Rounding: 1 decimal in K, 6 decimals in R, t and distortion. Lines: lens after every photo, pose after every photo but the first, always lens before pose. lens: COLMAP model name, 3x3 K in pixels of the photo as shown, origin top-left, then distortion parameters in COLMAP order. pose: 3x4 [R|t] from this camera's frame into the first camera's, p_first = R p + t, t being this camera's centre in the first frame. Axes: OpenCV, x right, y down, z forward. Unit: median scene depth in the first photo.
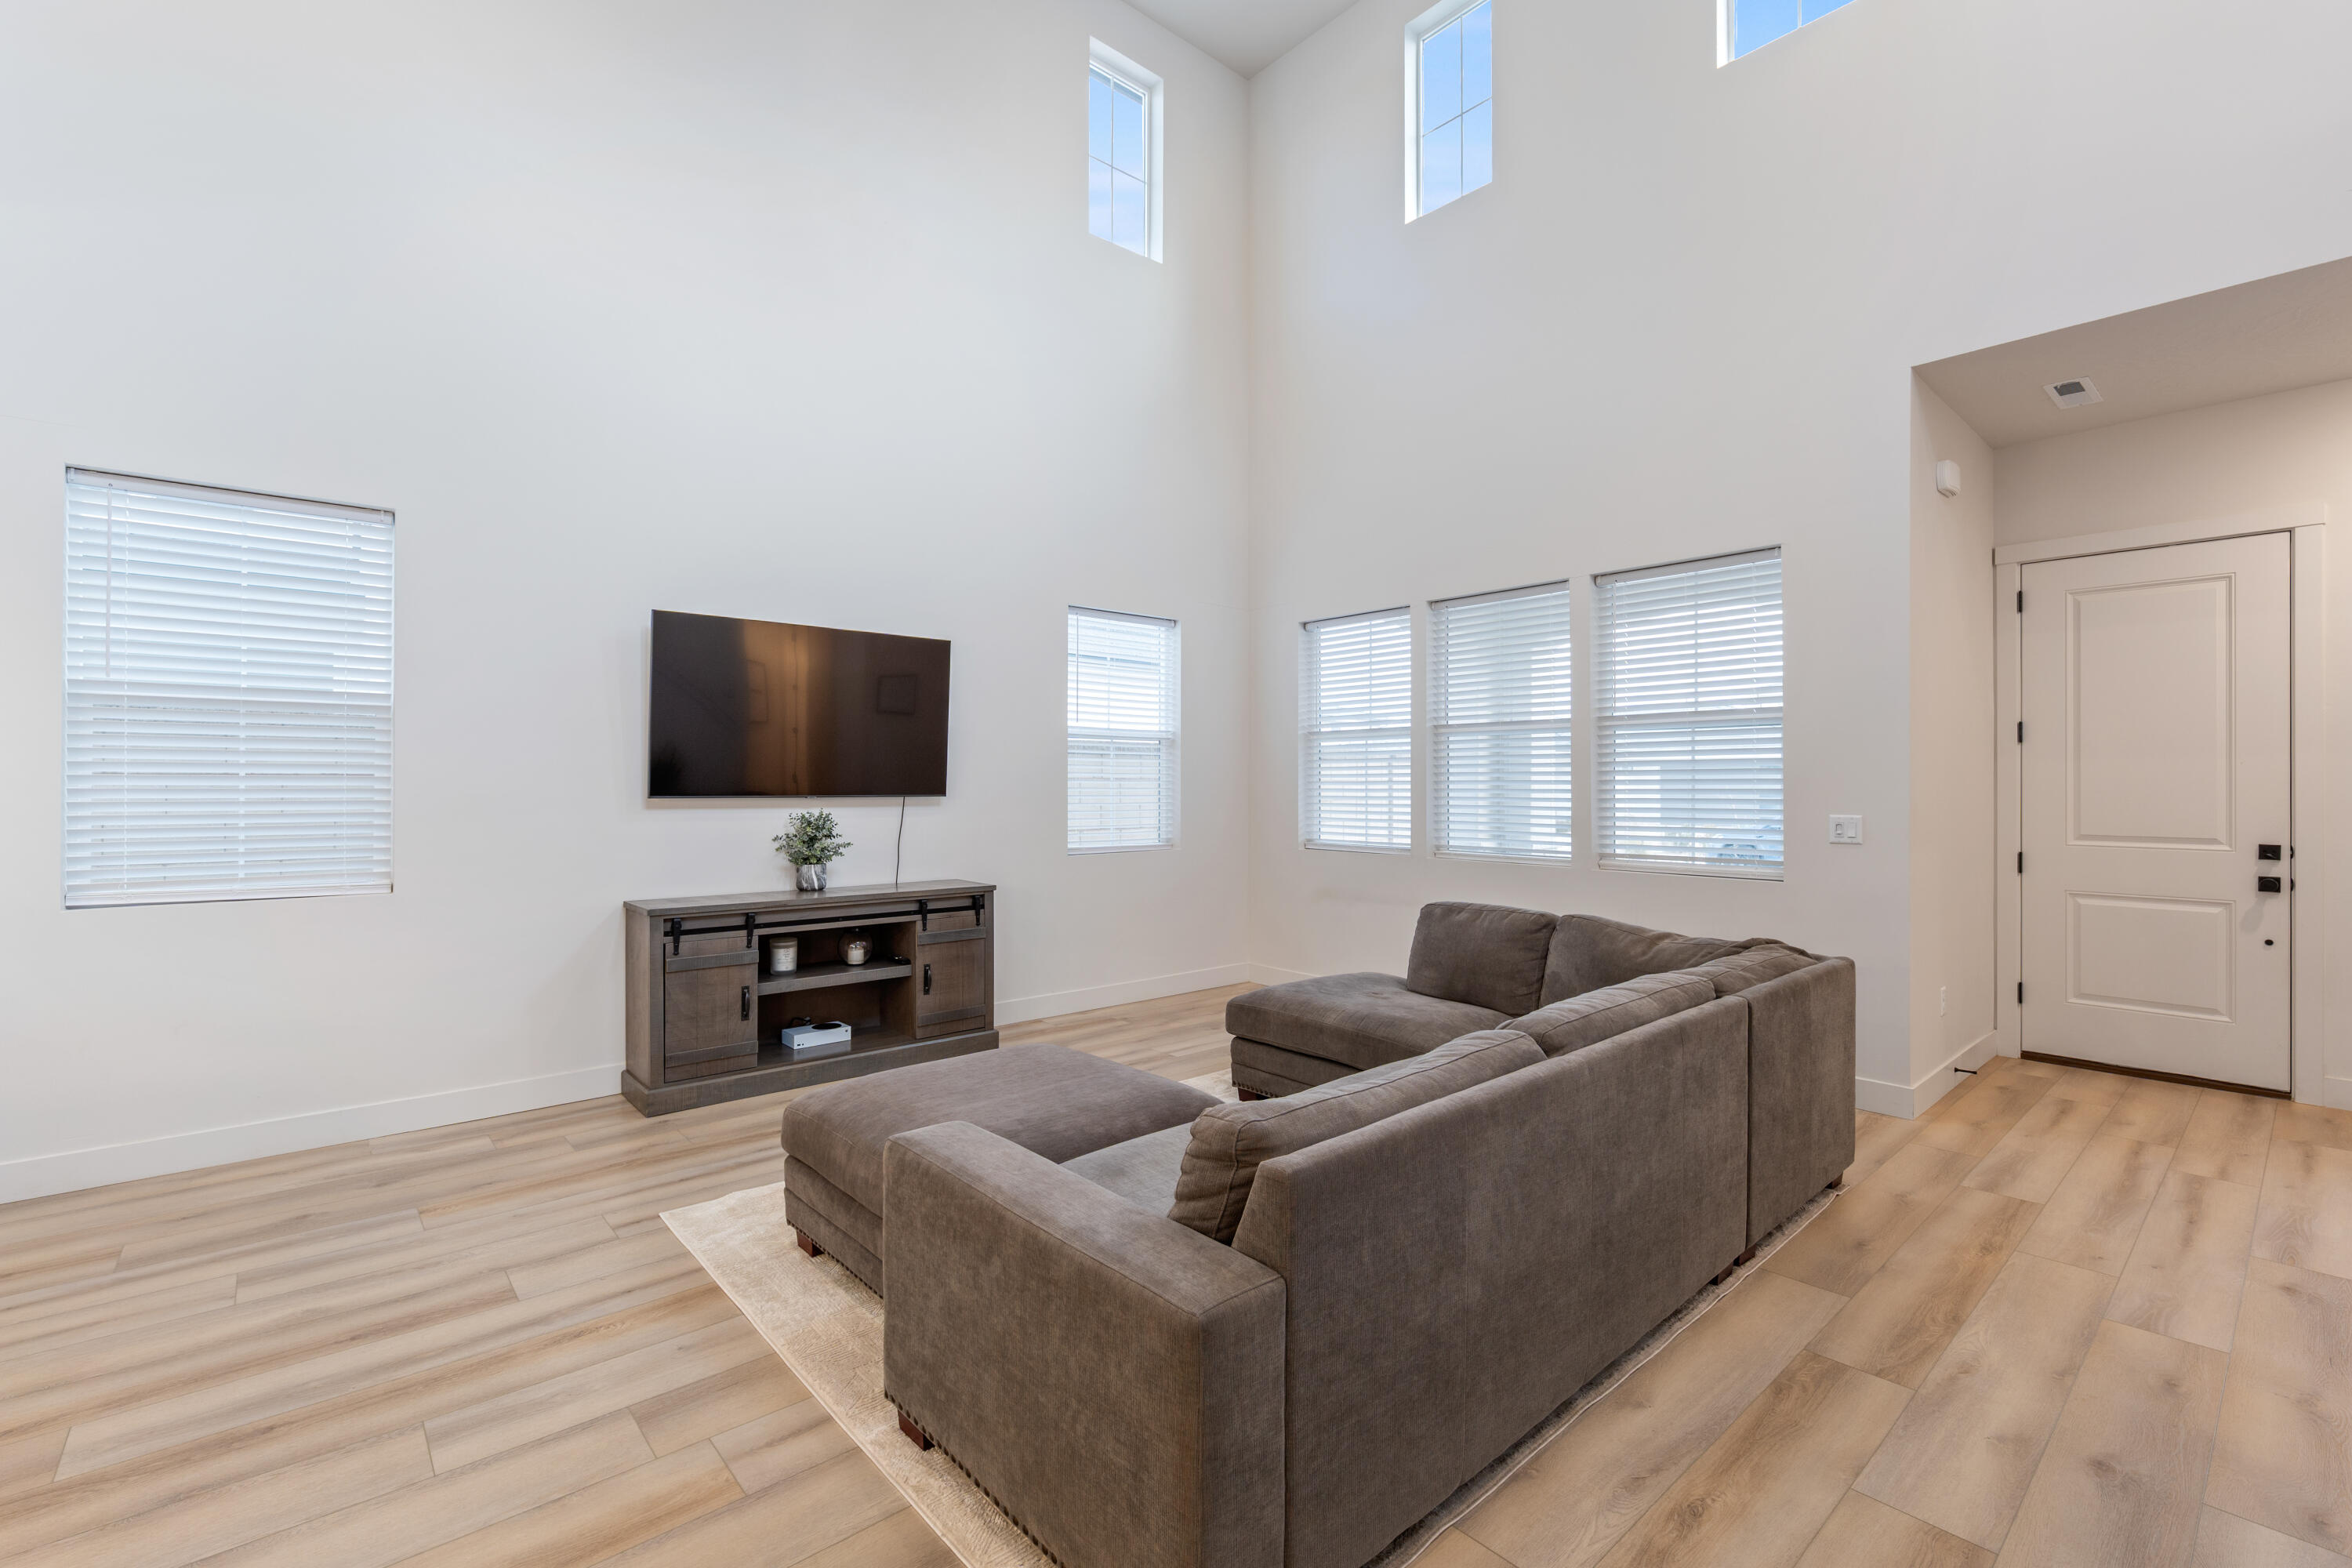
lens RADIAL K [[1021.8, 0, 1176.0], [0, 1021.8, 784.0], [0, 0, 1]] dist [-0.003697, -0.000213]
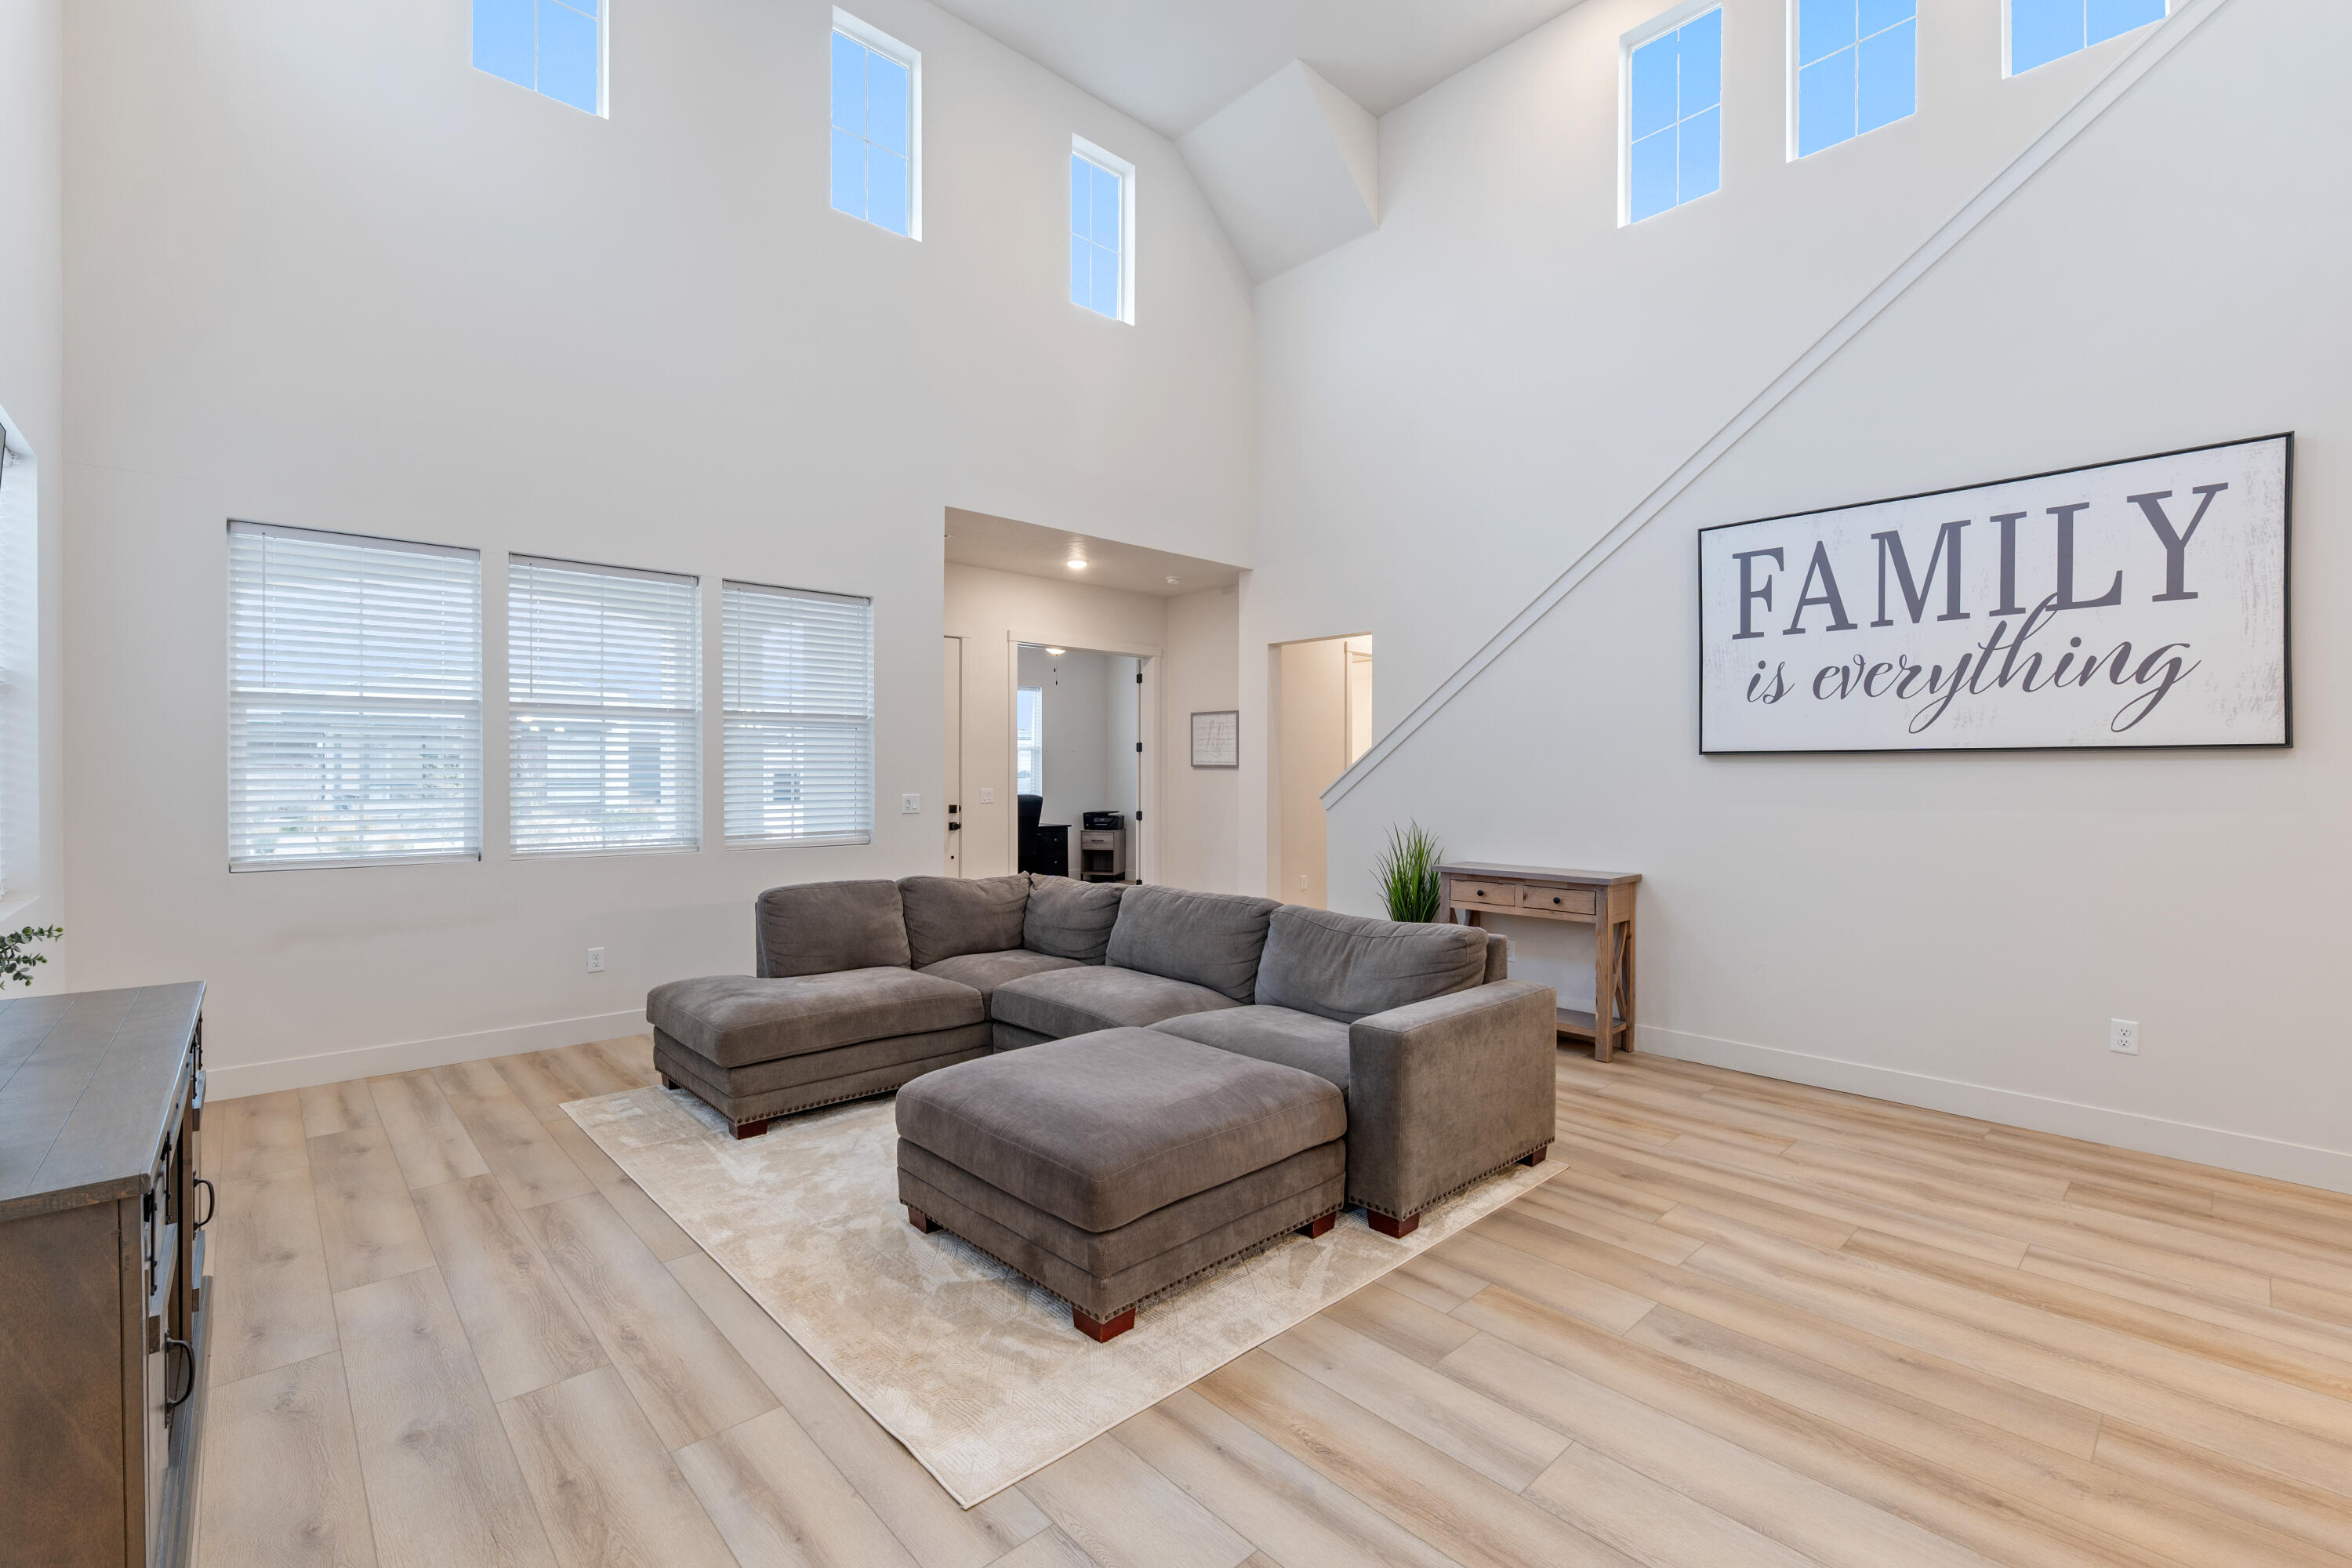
lens RADIAL K [[1006.0, 0, 1170.5], [0, 1006.0, 777.0], [0, 0, 1]] dist [-0.002792, -0.000591]
pose [[-0.025592, -0.005292, 0.999658, -0.876038], [-0.002315, 0.999984, 0.005234, -0.002890], [-0.999670, -0.002180, -0.025604, 0.724261]]
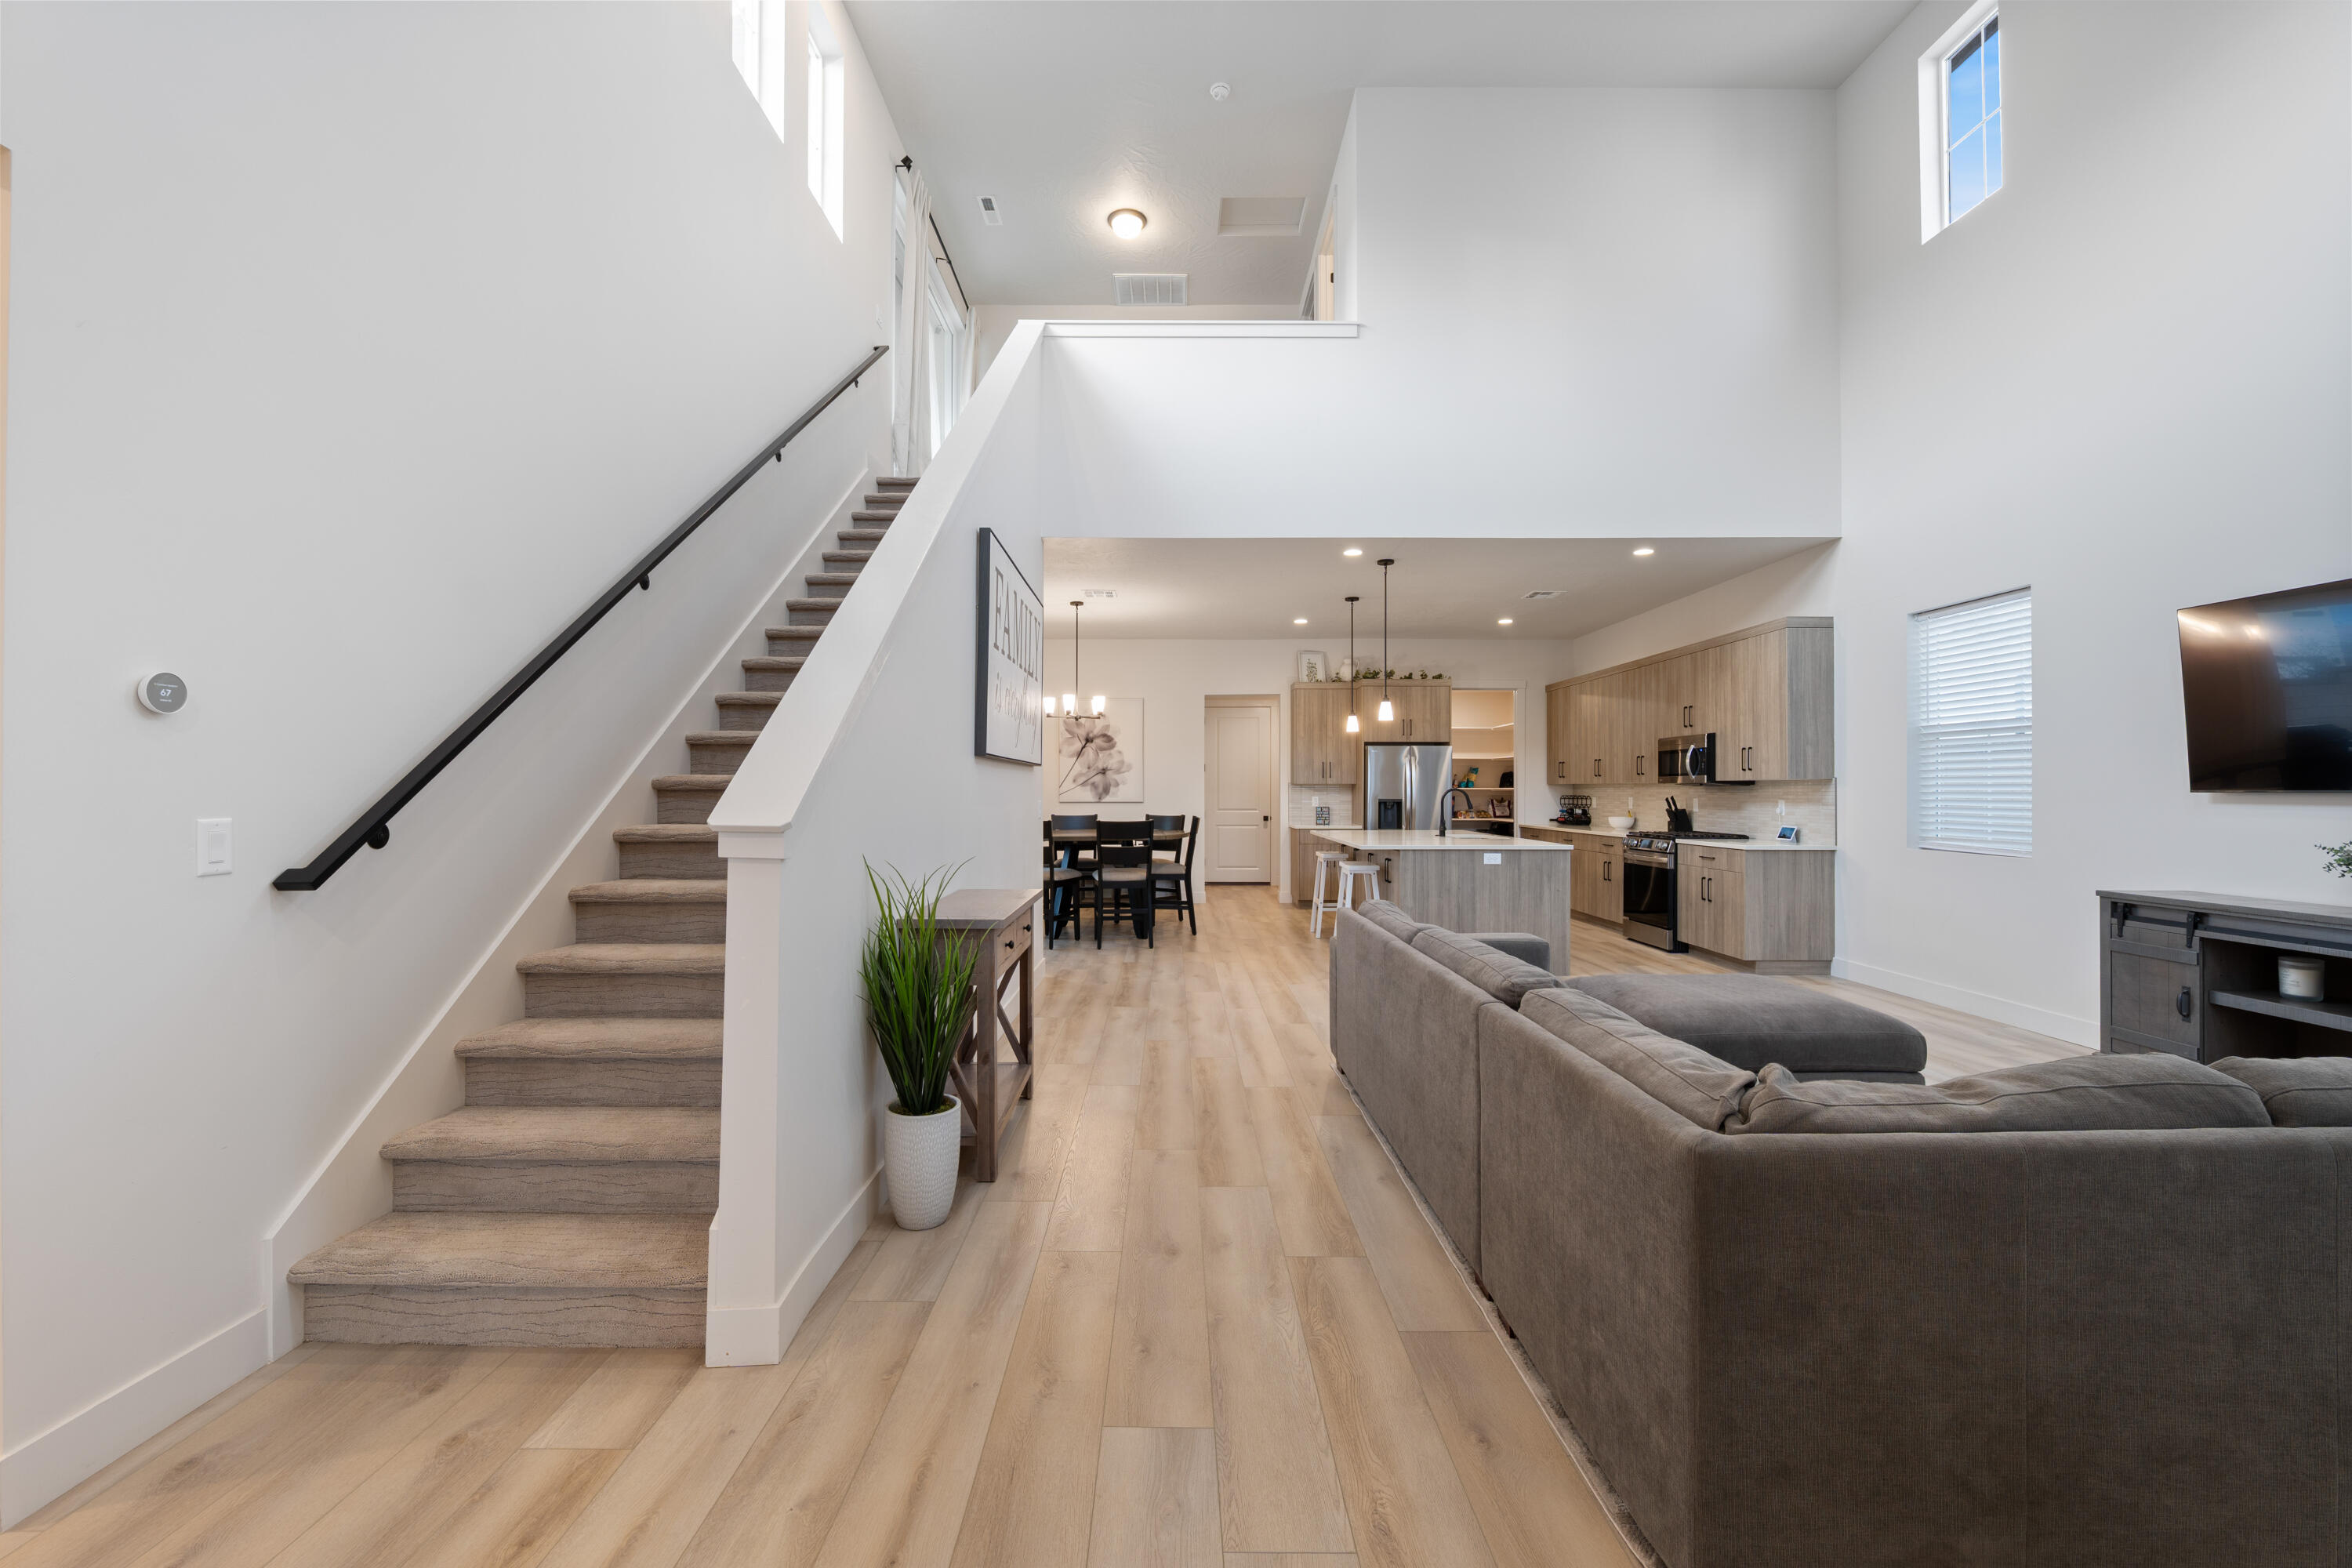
lens RADIAL K [[955.1, 0, 1173.6], [0, 955.1, 782.6], [0, 0, 1]] dist [-0.010617, 0.000215]
pose [[-0.657890, -0.008618, -0.753065, 0.980974], [-0.001349, 0.999946, -0.010265, 0.017602], [0.753113, -0.005737, -0.657866, 0.962730]]
